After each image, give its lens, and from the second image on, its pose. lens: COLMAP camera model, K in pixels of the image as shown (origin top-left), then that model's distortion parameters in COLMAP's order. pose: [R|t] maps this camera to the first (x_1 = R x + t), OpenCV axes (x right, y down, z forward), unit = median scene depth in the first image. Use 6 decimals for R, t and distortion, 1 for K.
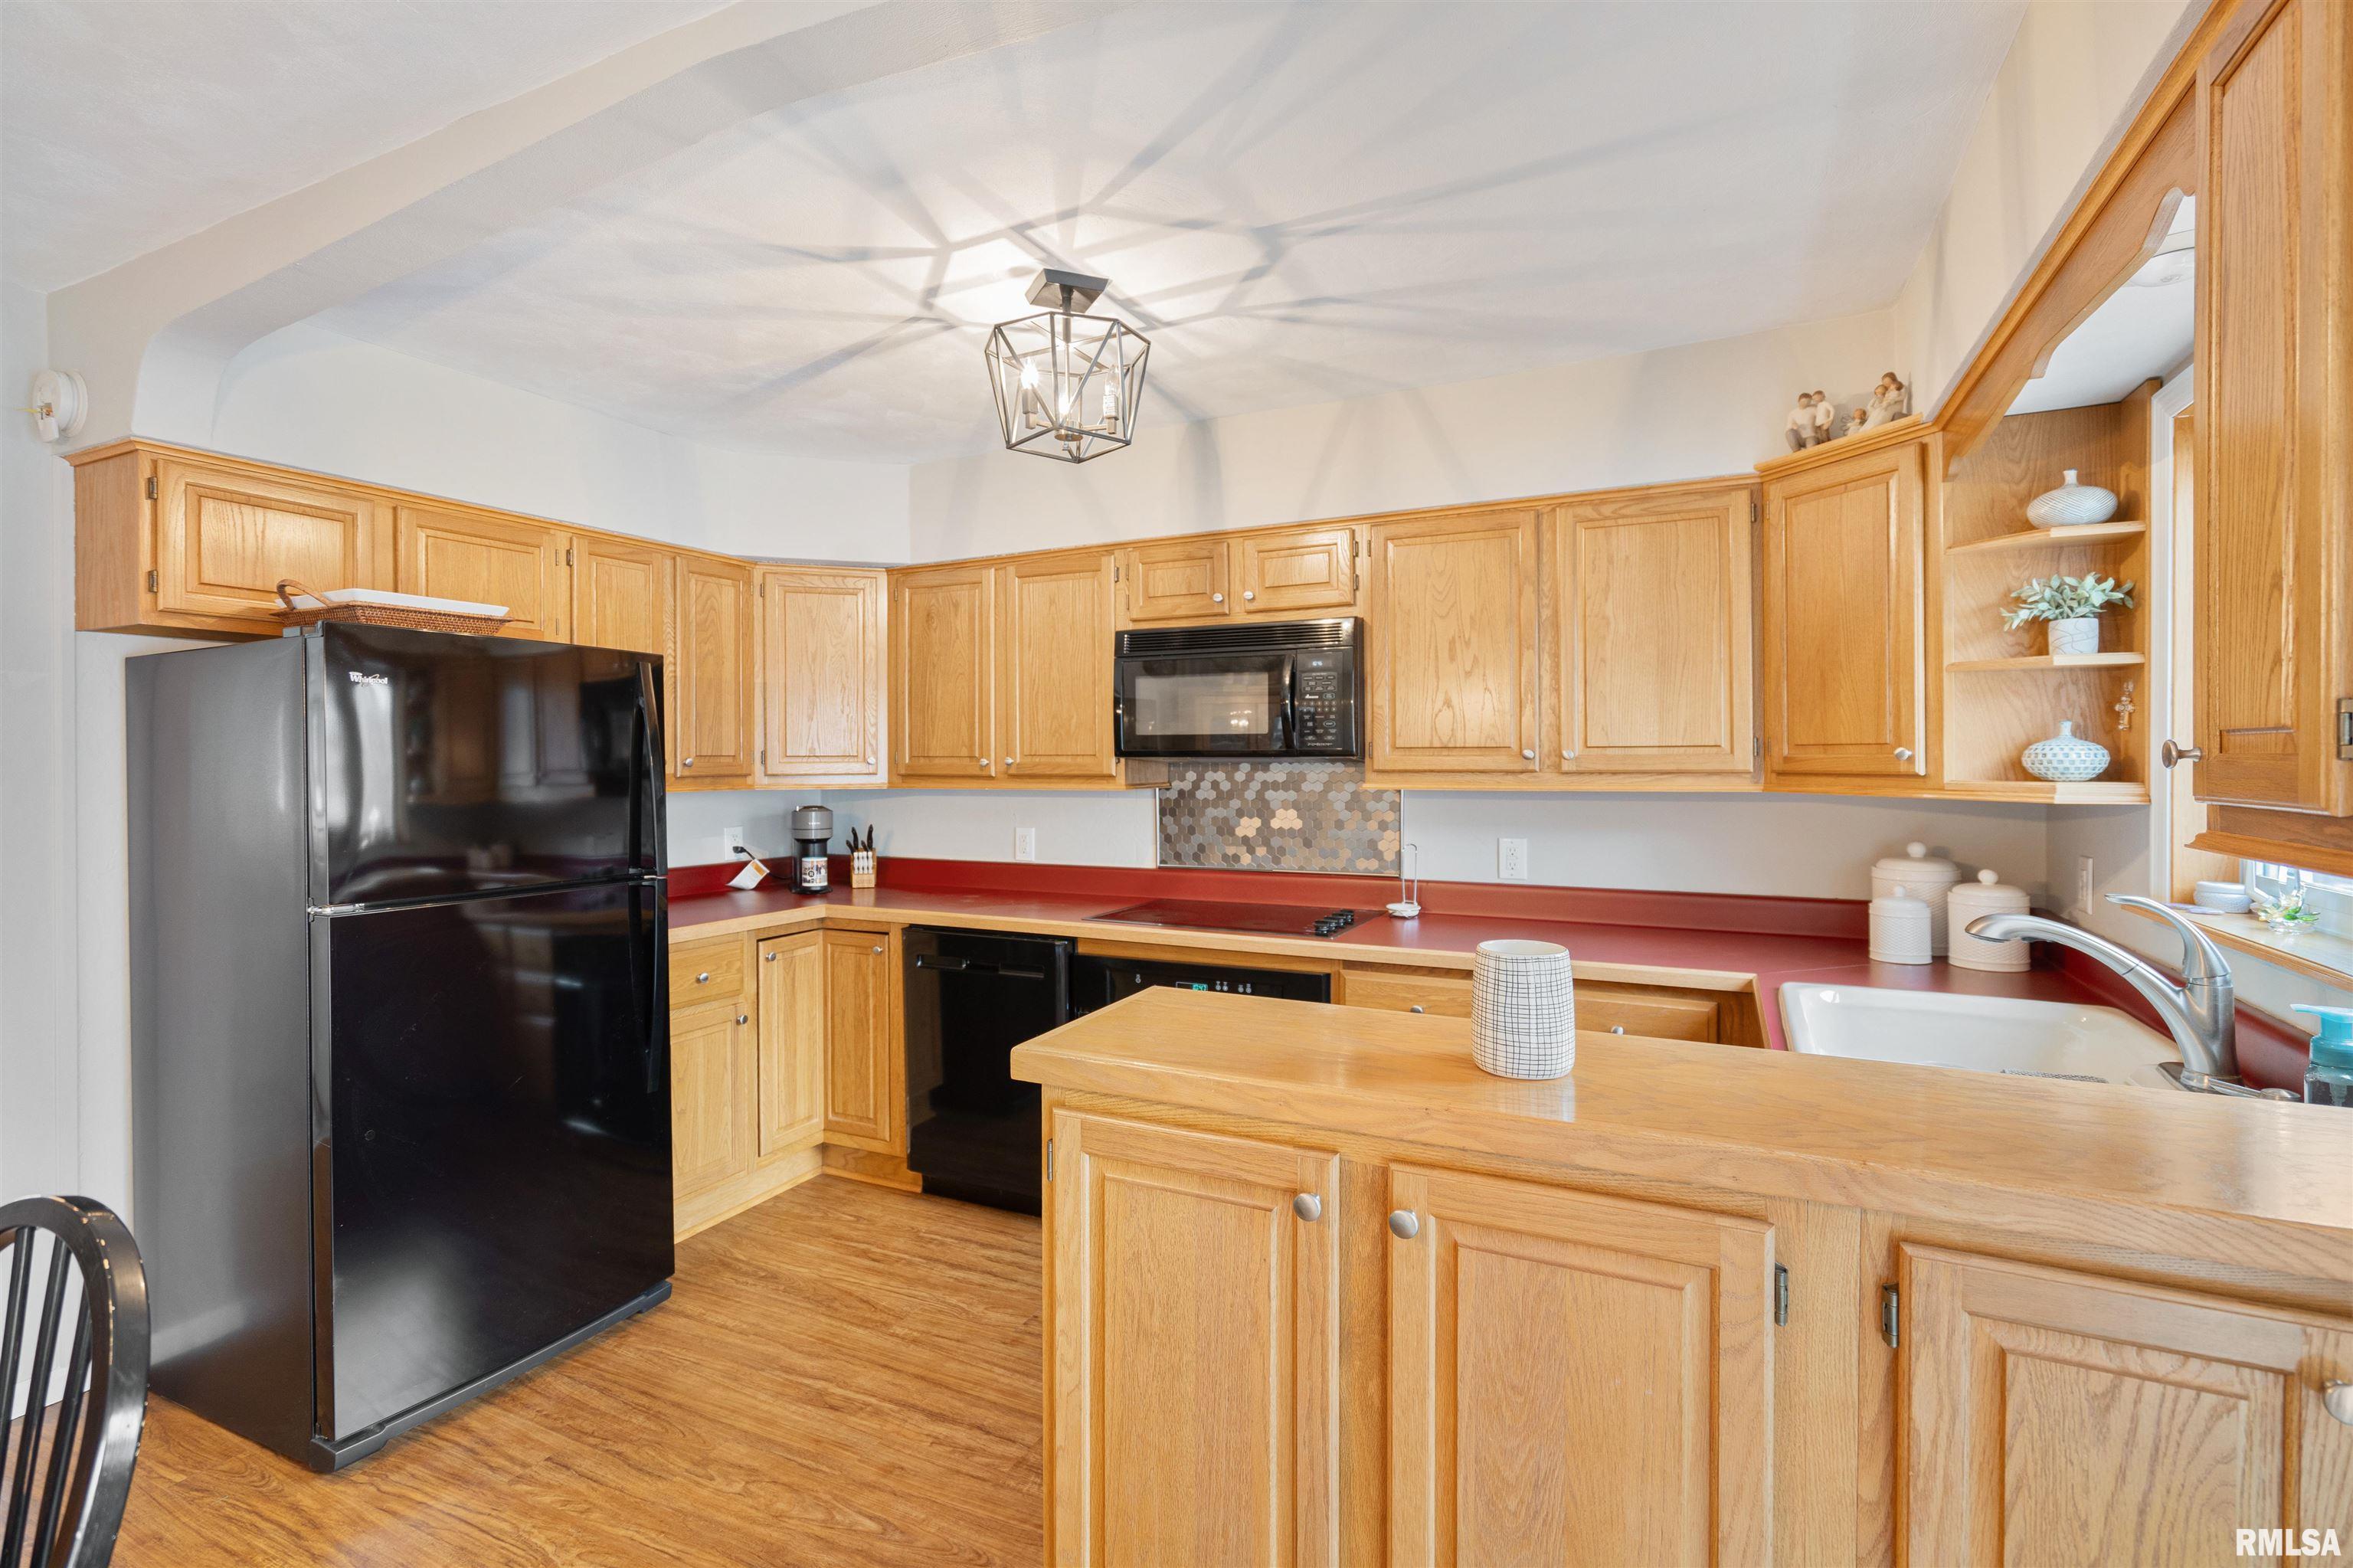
lens RADIAL K [[1072.6, 0, 1180.3], [0, 1072.6, 754.8], [0, 0, 1]] dist [0.000056, 0.000121]
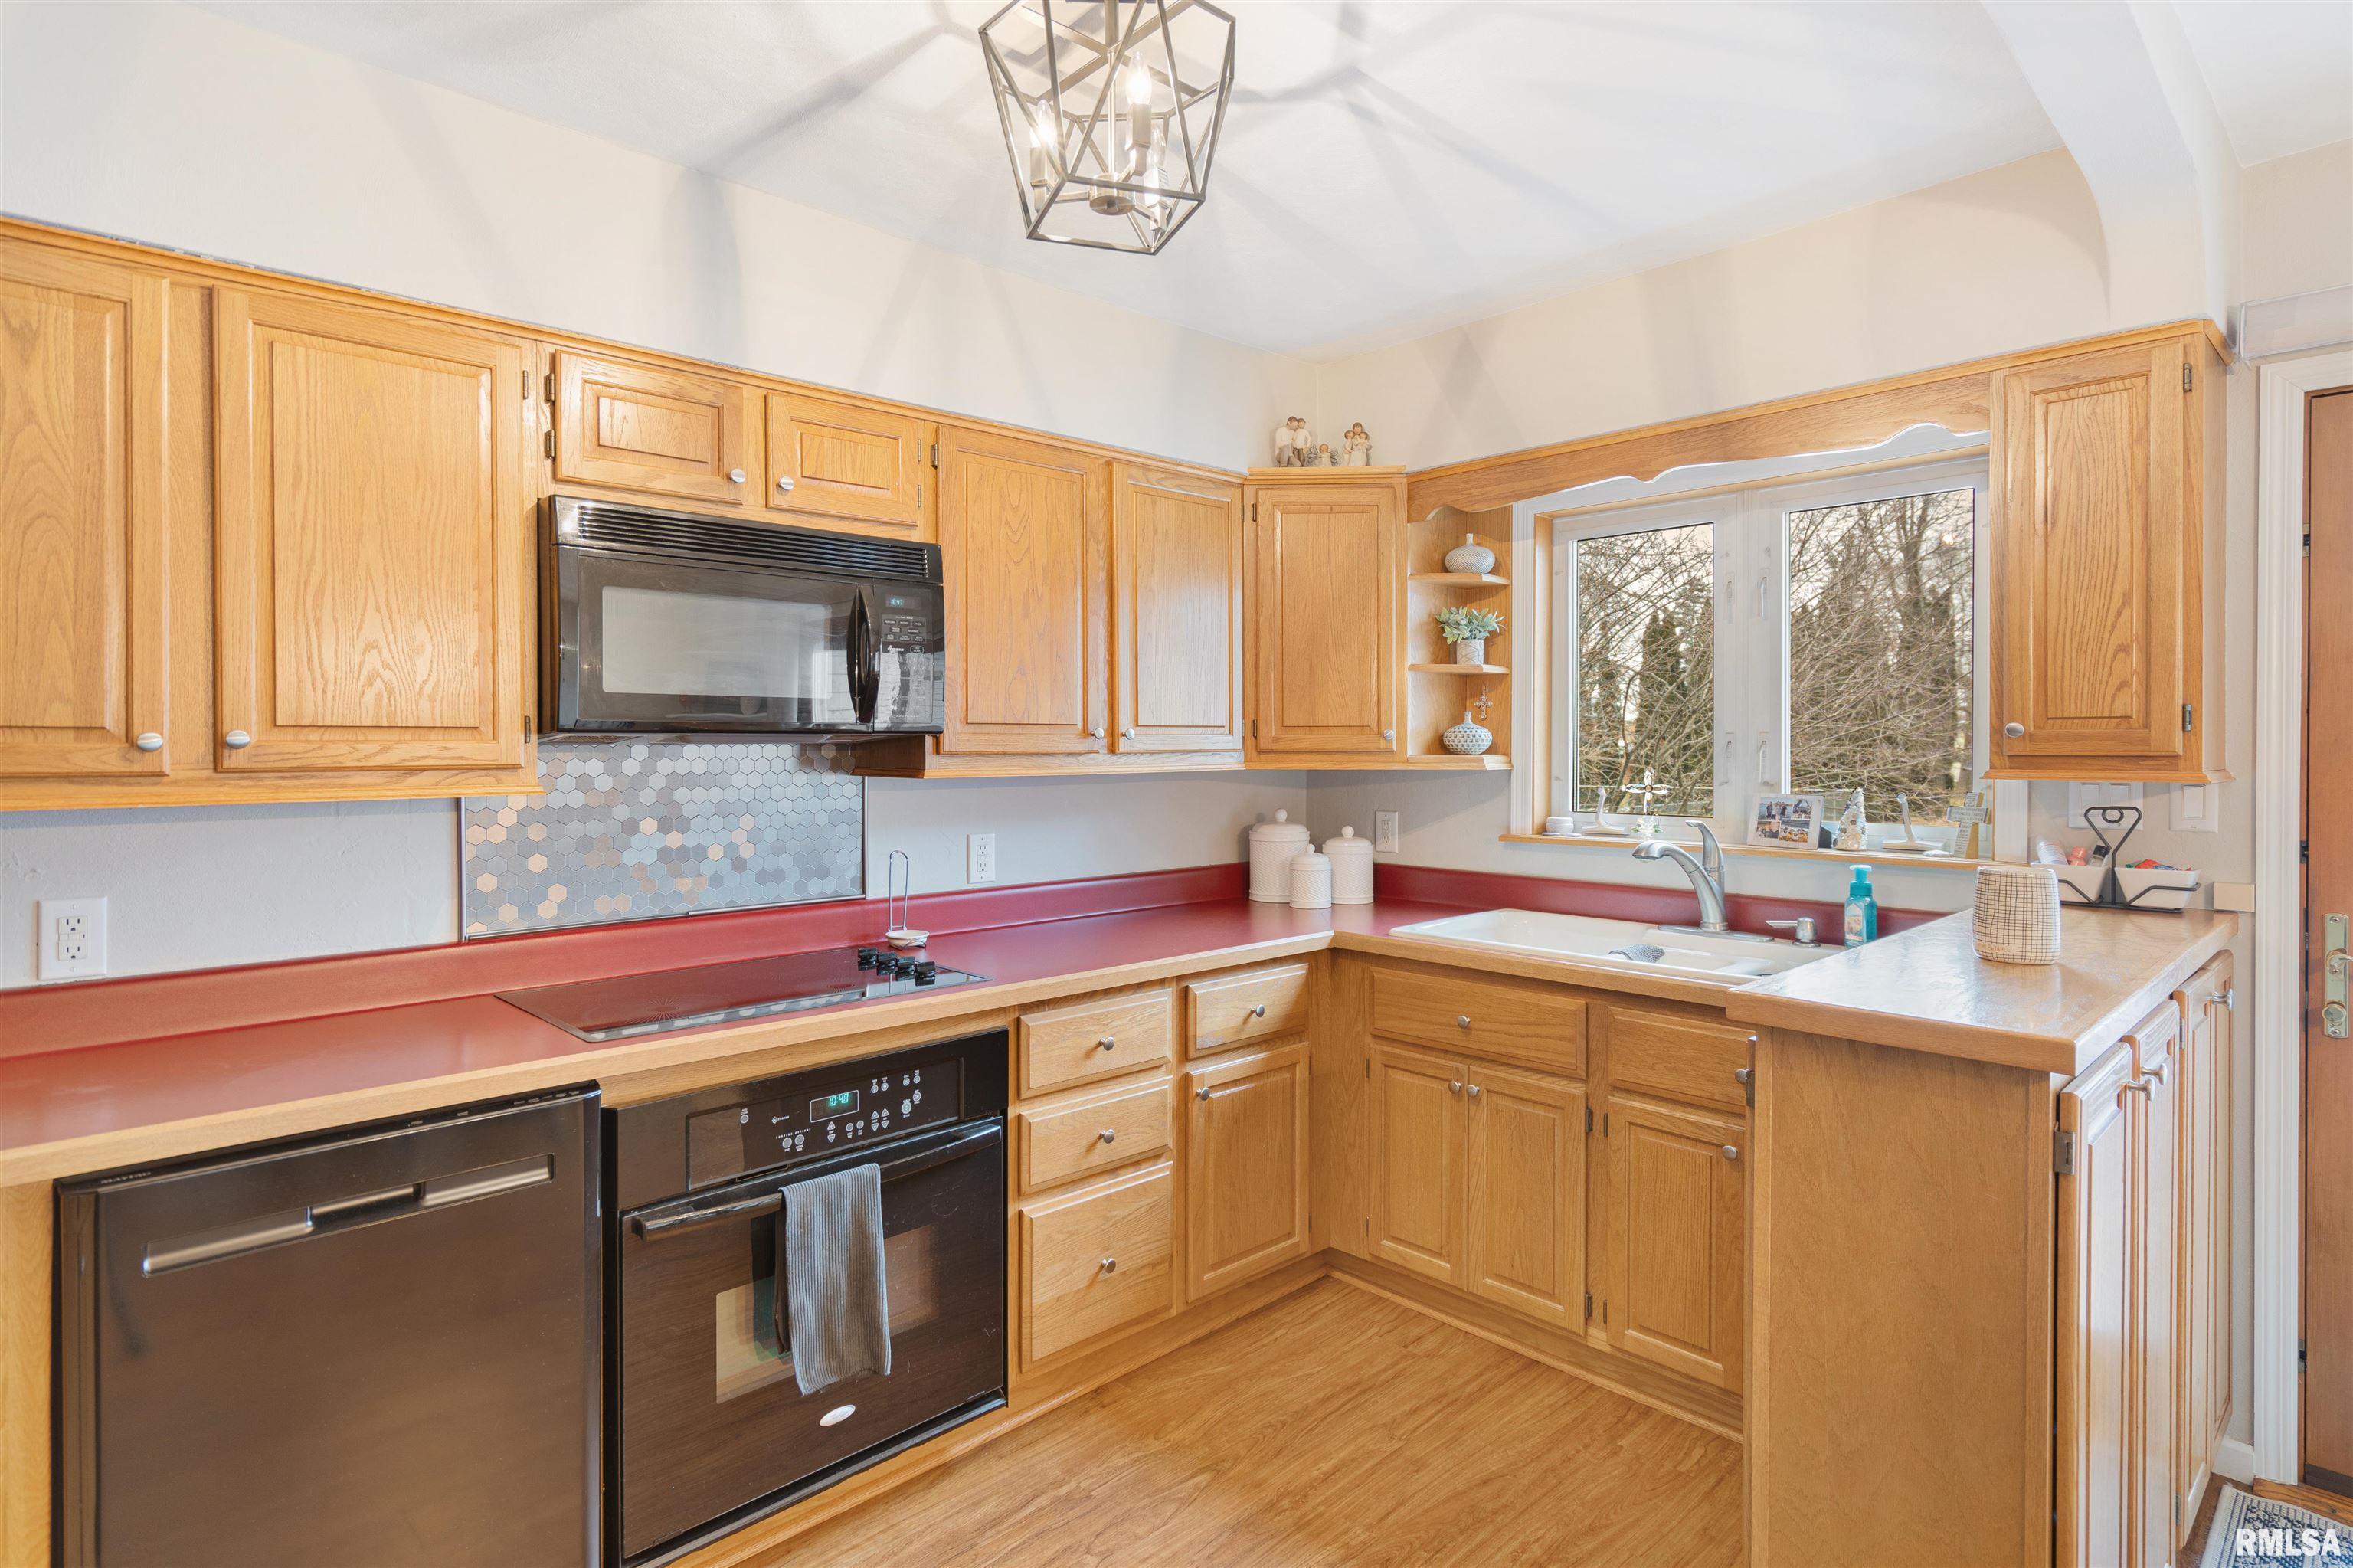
lens RADIAL K [[1239.5, 0, 1147.3], [0, 1239.5, 749.7], [0, 0, 1]] dist [0.003044, 0.002477]
pose [[0.359575, -0.001177, 0.933115, -0.554579], [0.000449, 0.999999, 0.001088, 0.011000], [-0.933116, 0.000028, 0.359576, 0.531424]]
